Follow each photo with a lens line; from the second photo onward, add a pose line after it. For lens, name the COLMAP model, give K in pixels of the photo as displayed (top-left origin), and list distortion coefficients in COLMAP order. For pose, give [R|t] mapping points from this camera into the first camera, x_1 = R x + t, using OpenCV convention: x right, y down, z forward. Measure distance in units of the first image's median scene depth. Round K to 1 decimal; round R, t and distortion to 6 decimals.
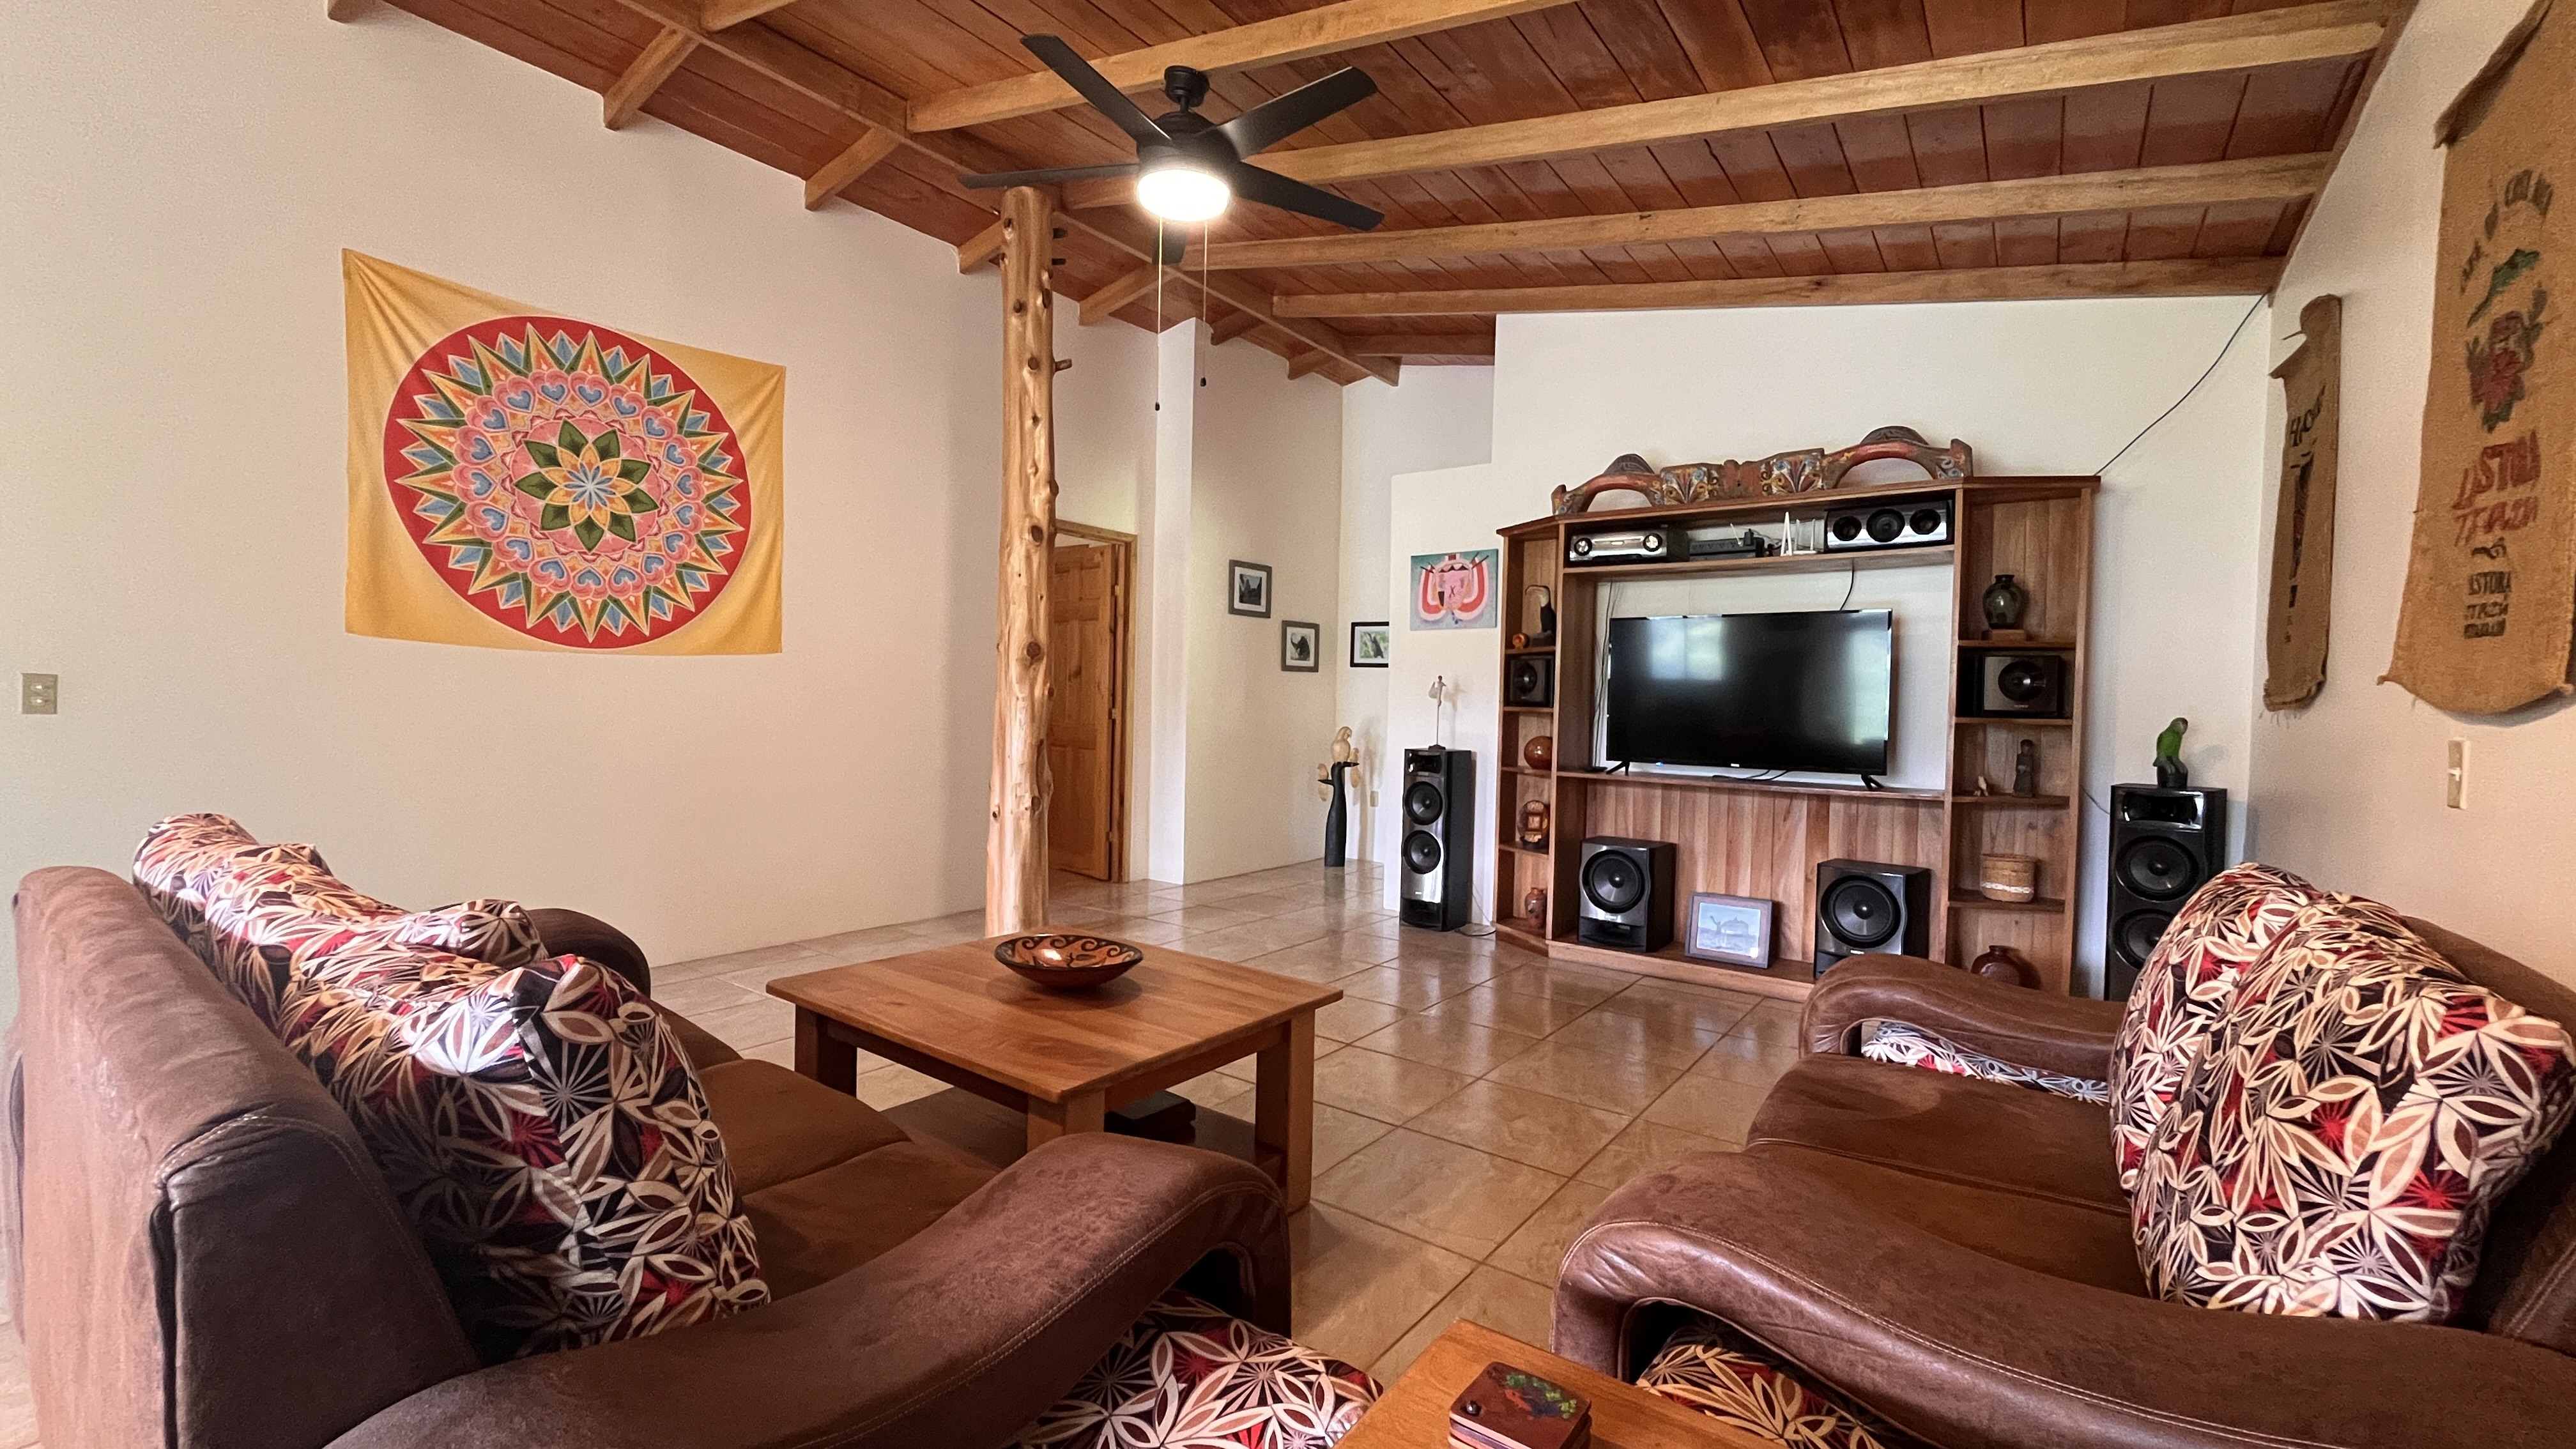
lens RADIAL K [[1035.6, 0, 1276.1], [0, 1035.6, 729.4], [0, 0, 1]] dist [-0.005148, 0.000574]
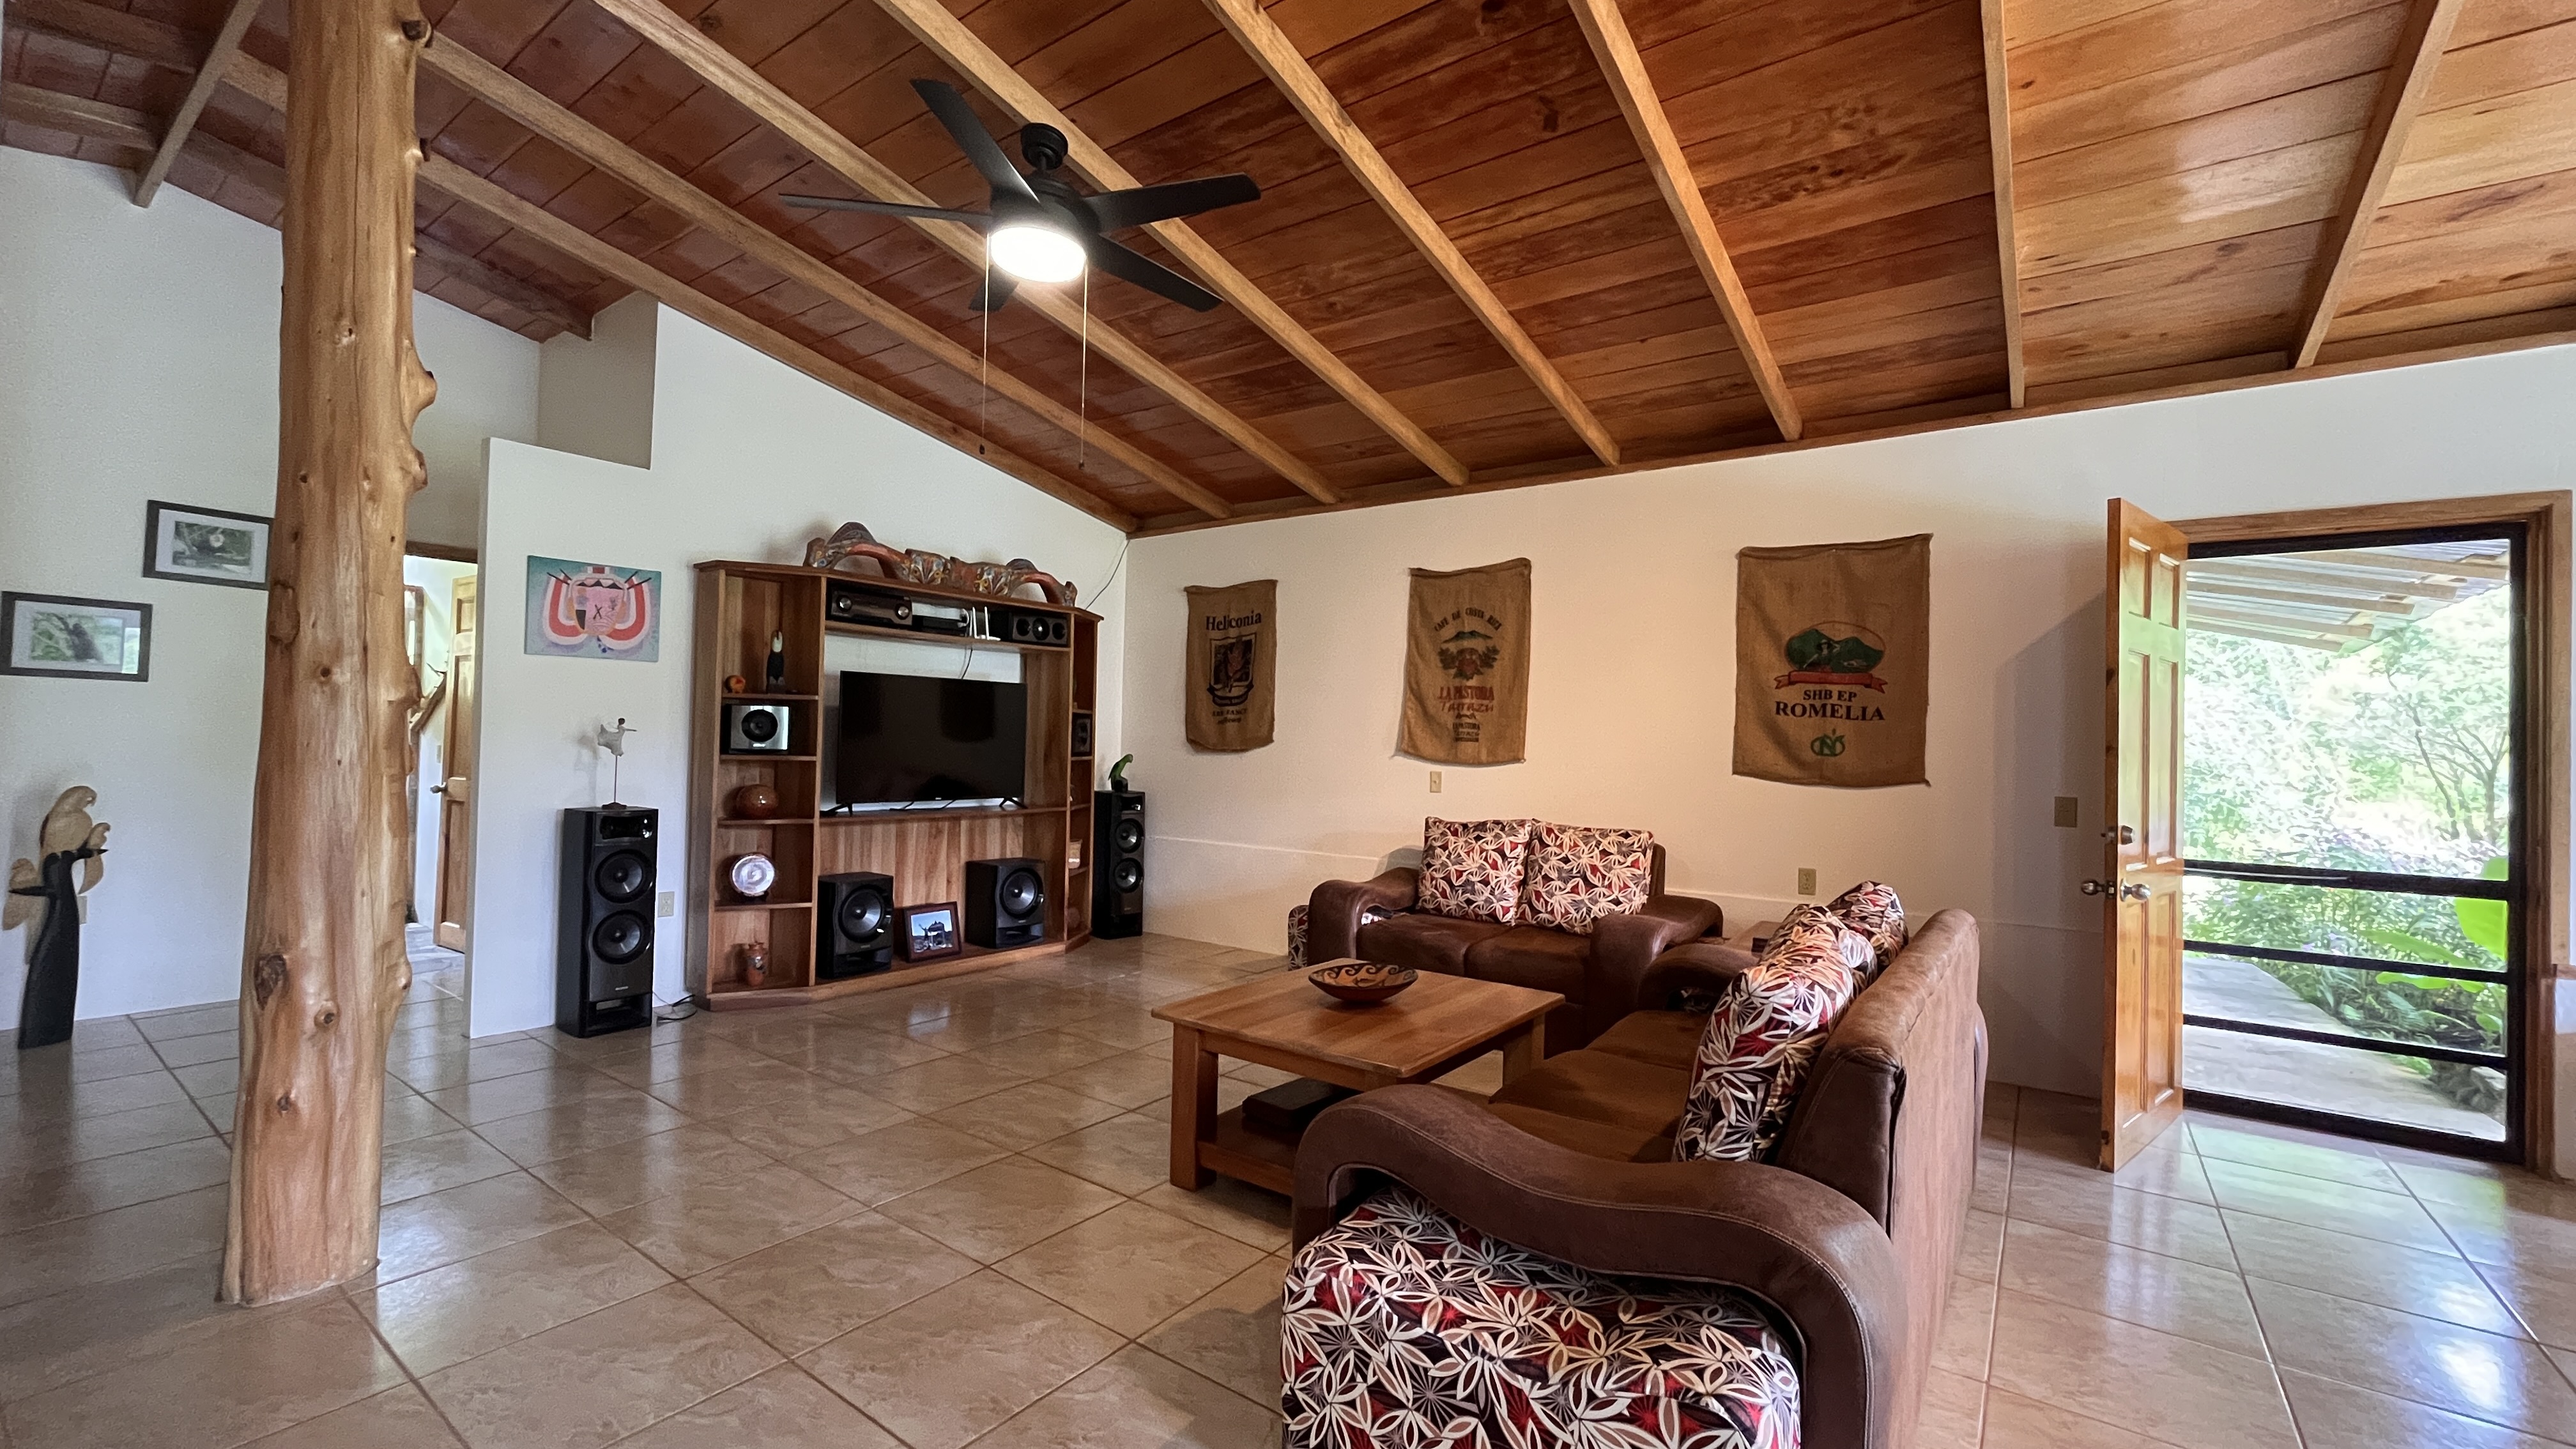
lens RADIAL K [[1035.6, 0, 1295.1], [0, 1035.6, 723.0], [0, 0, 1]] dist [-0.005148, 0.000574]
pose [[-0.008216, -0.004949, 0.999954, -0.848405], [0.003071, 0.999983, 0.004975, -0.064386], [-0.999962, 0.003112, -0.008200, 0.607021]]
